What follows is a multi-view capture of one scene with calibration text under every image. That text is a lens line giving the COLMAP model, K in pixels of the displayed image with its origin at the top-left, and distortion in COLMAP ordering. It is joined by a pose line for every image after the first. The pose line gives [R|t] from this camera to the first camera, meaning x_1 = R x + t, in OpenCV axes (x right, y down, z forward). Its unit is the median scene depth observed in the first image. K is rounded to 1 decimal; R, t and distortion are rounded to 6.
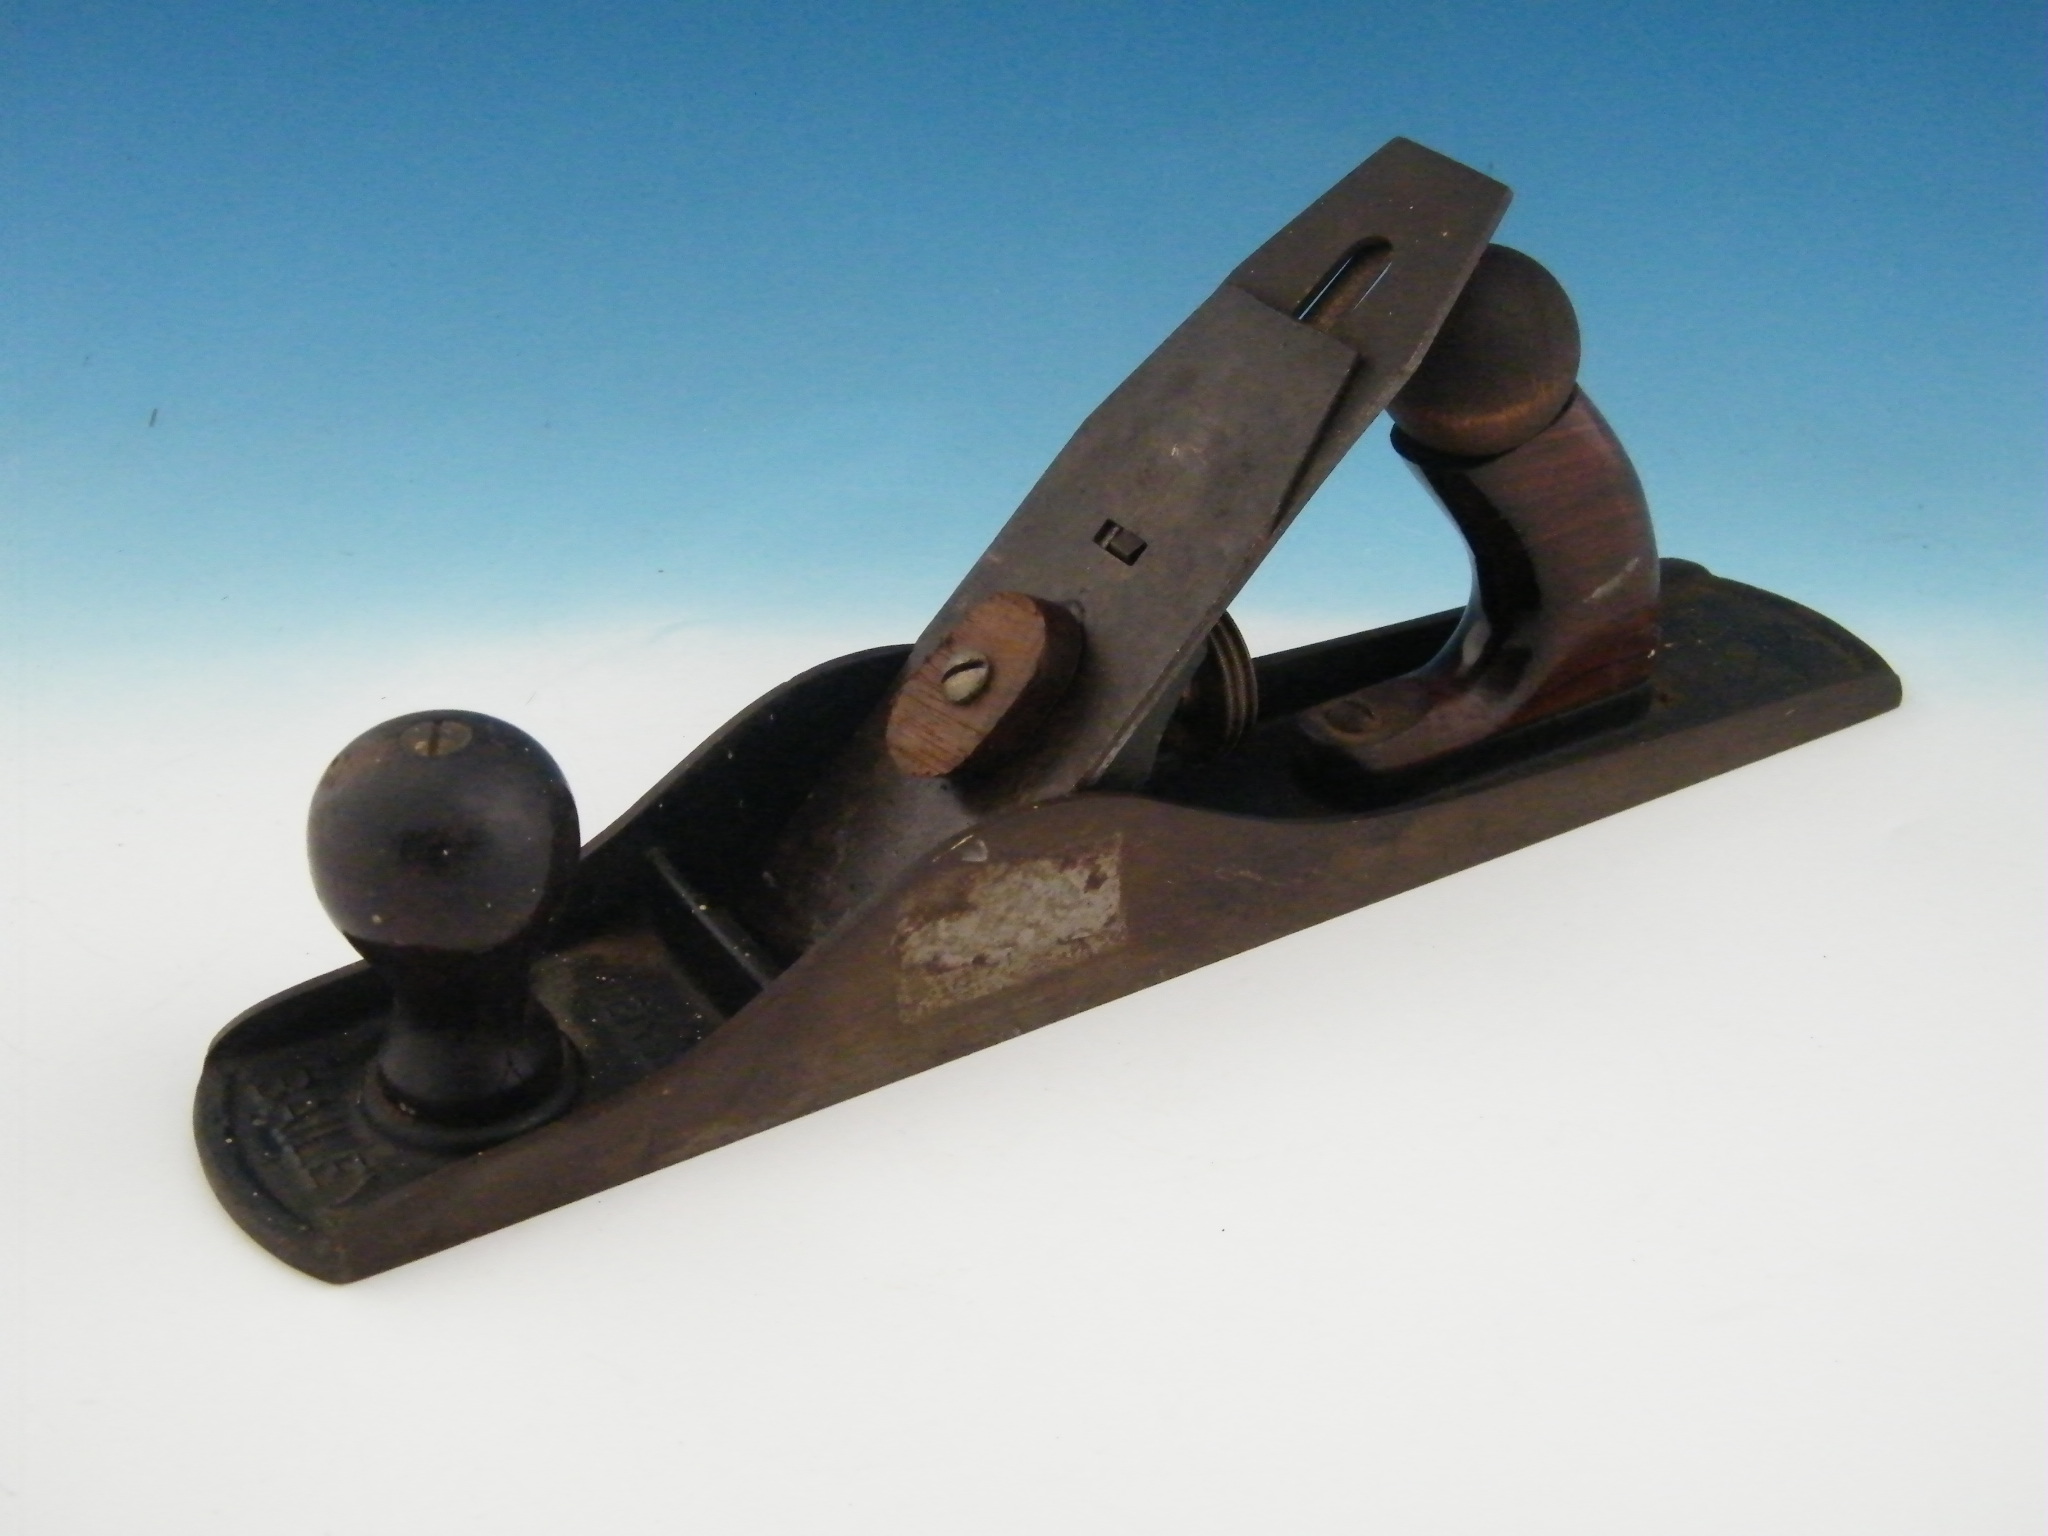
lens RADIAL K [[2753.6, 0, 1023.5], [0, 2753.6, 765.1], [0, 0, 1]] dist [0.007693, 0.000000]
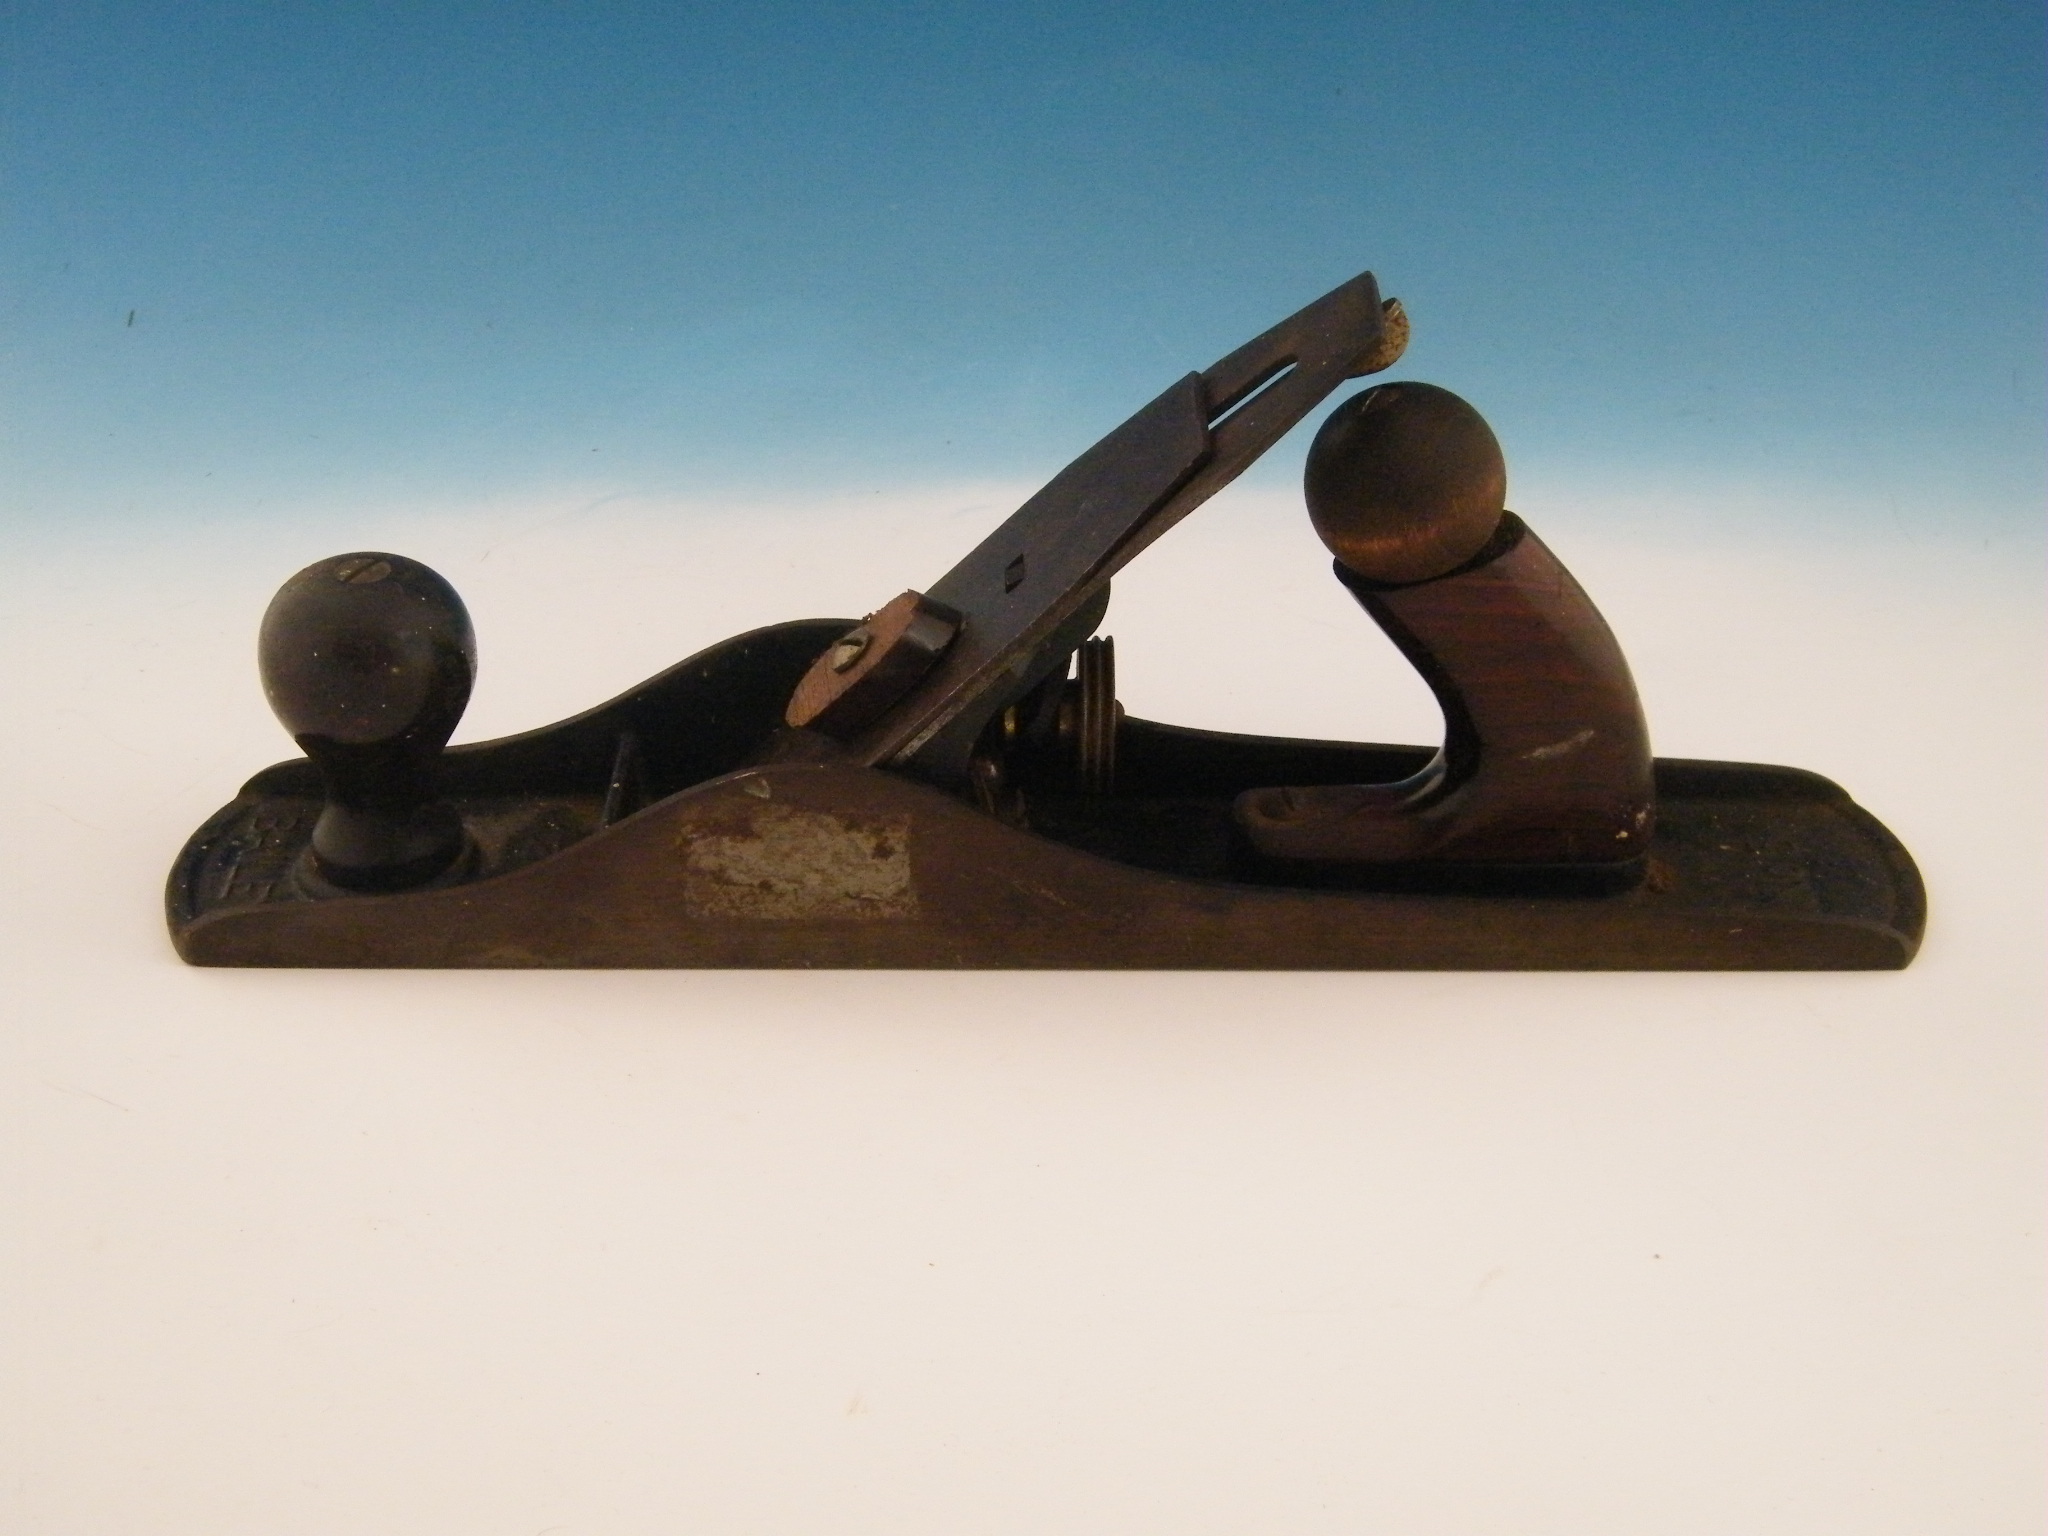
lens RADIAL K [[3228.8, 0, 1024.2], [0, 3228.8, 769.9], [0, 0, 1]] dist [0.014456, 0.000000]
pose [[0.850789, 0.259929, -0.456722, 0.679261], [-0.275370, 0.960743, 0.033814, -0.051204], [0.447582, 0.096999, 0.888967, -0.158680]]
